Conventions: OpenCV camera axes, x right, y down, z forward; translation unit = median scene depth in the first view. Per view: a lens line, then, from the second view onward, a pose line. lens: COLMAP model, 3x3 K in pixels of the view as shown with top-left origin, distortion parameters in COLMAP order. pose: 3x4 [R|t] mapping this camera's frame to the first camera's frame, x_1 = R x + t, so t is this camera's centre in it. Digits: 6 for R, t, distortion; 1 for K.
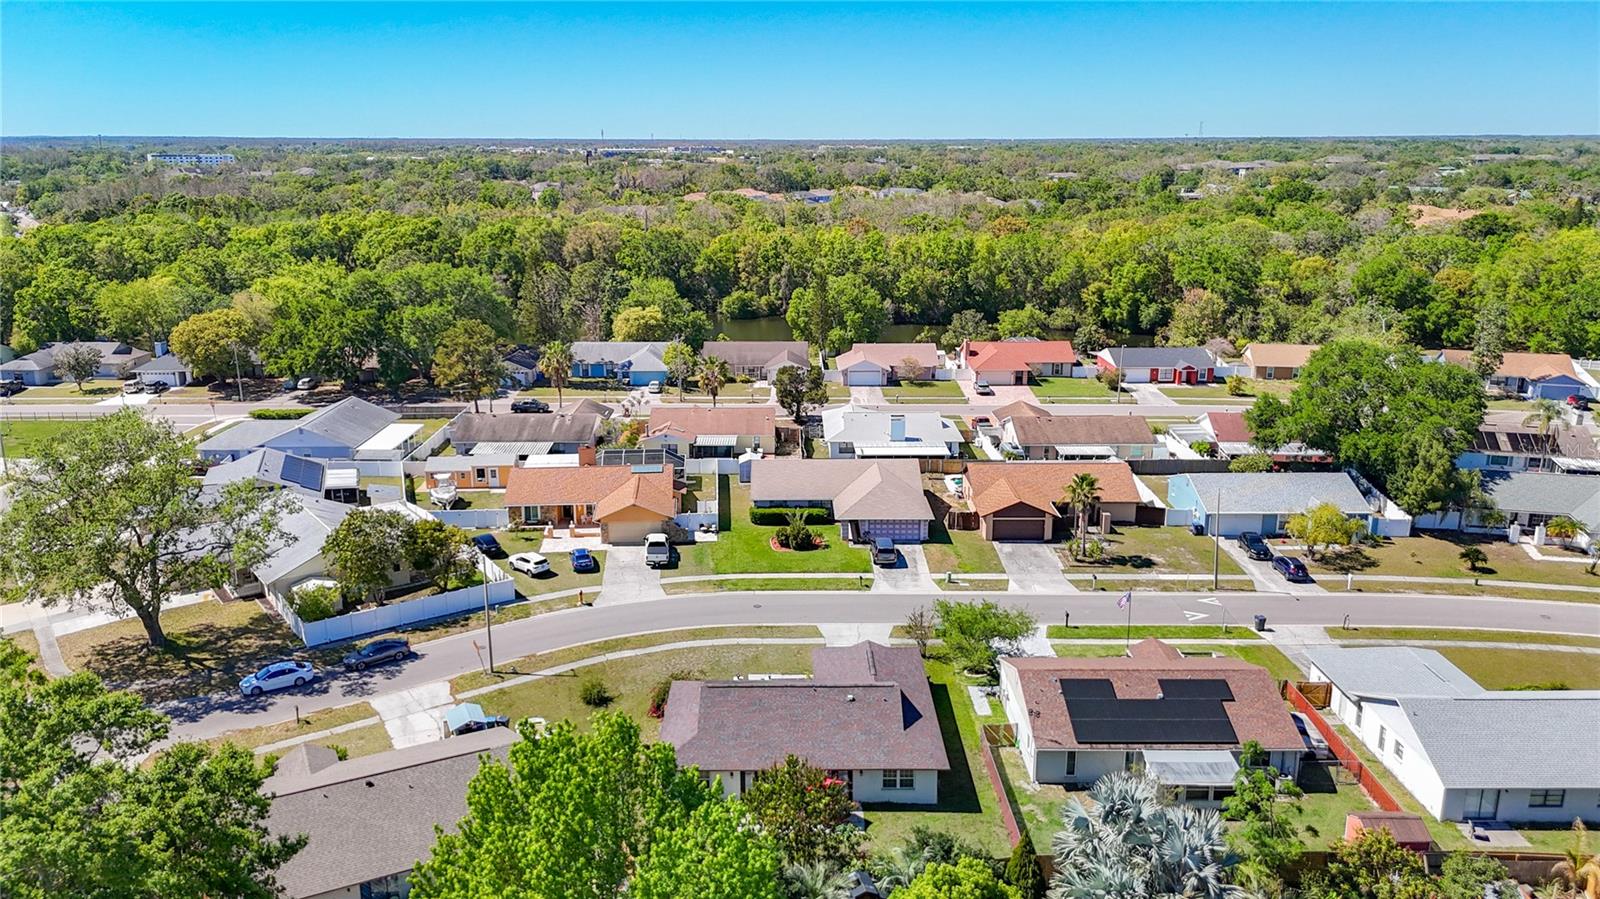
lens RADIAL K [[1176.5, 0, 800.0], [0, 1176.5, 449.5], [0, 0, 1]] dist [0.093784, -0.111696]
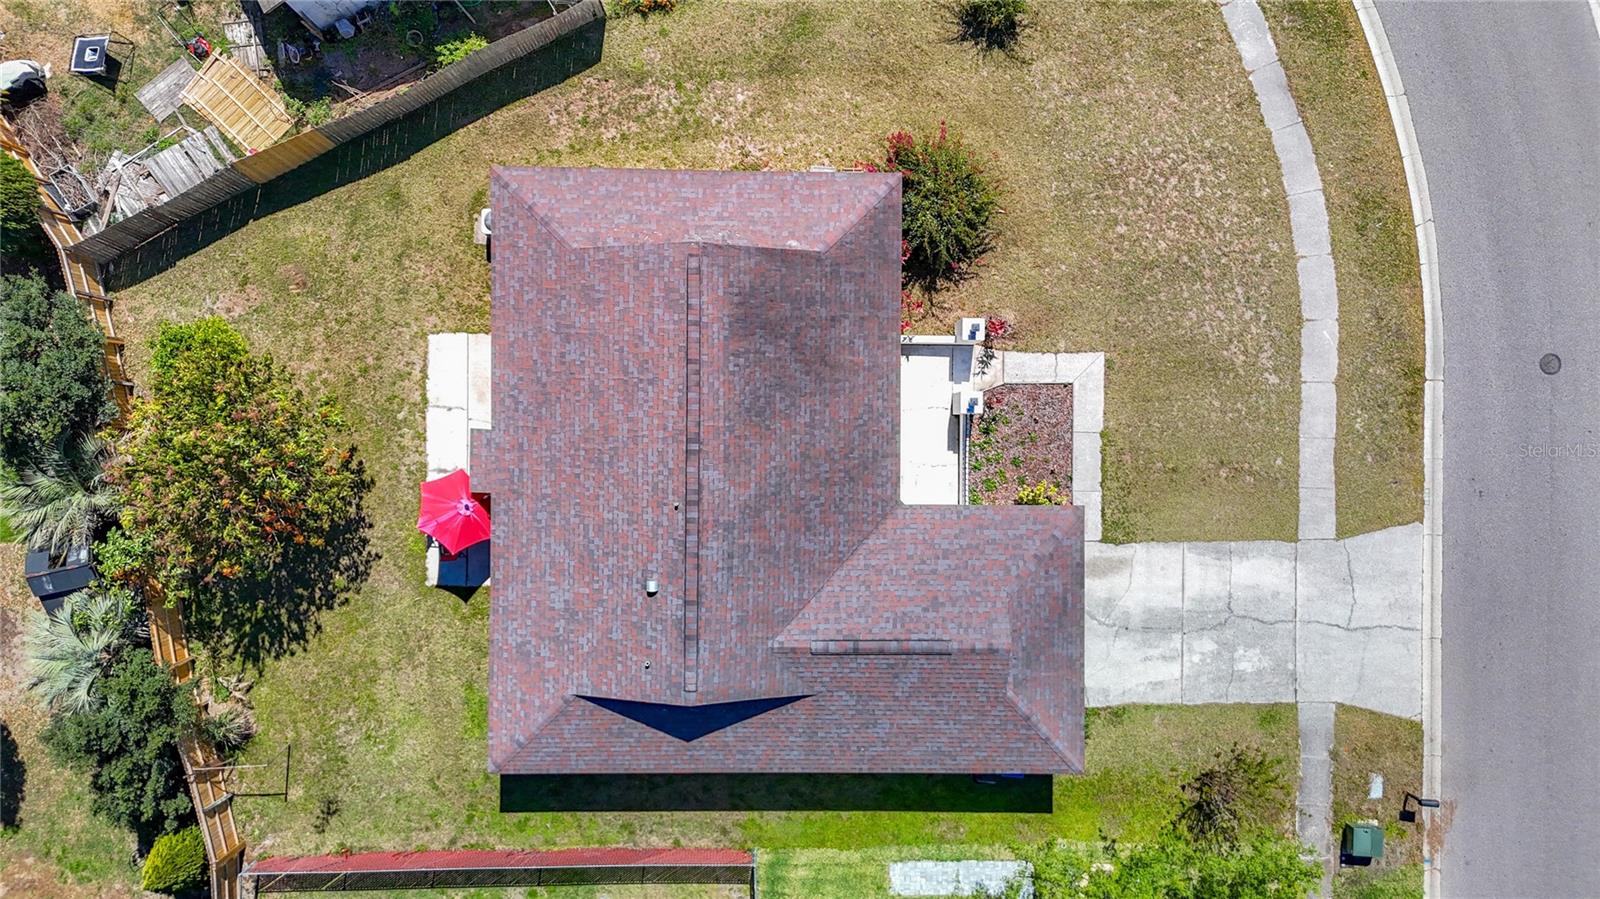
lens RADIAL K [[1176.5, 0, 800.0], [0, 1176.5, 449.5], [0, 0, 1]] dist [0.093784, -0.111696]
pose [[-0.014615, 0.999886, 0.003815, -0.010137], [-0.279171, -0.007744, 0.960210, -0.213748], [0.960130, 0.012969, 0.279252, 0.889788]]
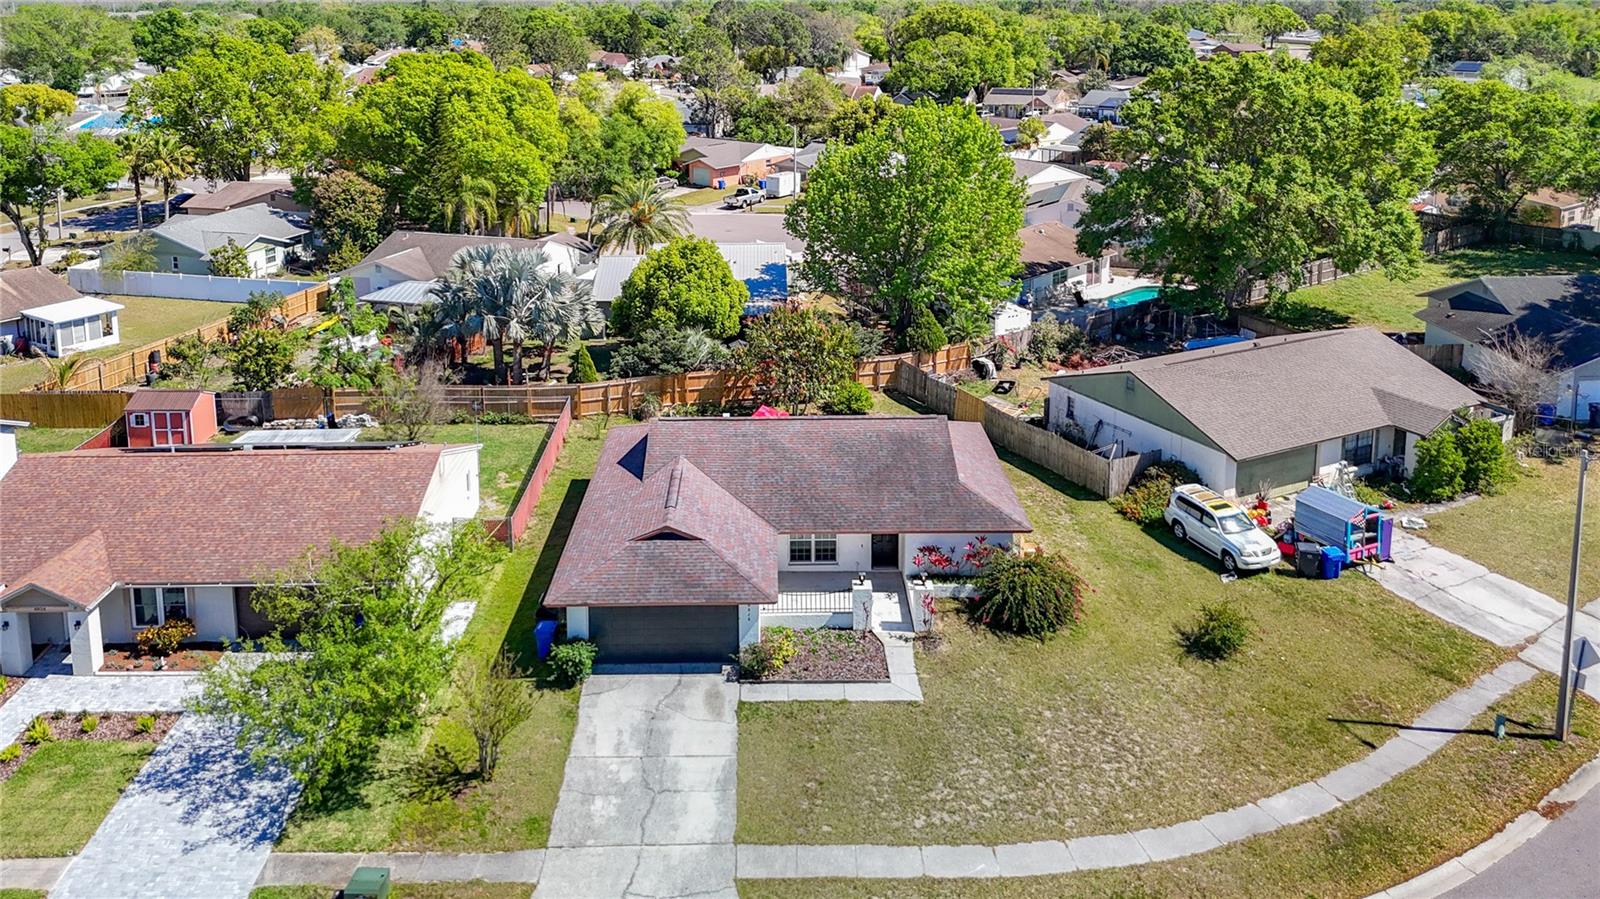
lens RADIAL K [[1209.8, 0, 769.3], [0, 1209.8, 223.4], [0, 0, 1]] dist [0.032837, -0.005284]
pose [[-0.999872, 0.009593, 0.012832, 0.006680], [0.014073, 0.908720, 0.417169, -0.179631], [-0.007659, 0.417296, -0.908738, 1.527837]]
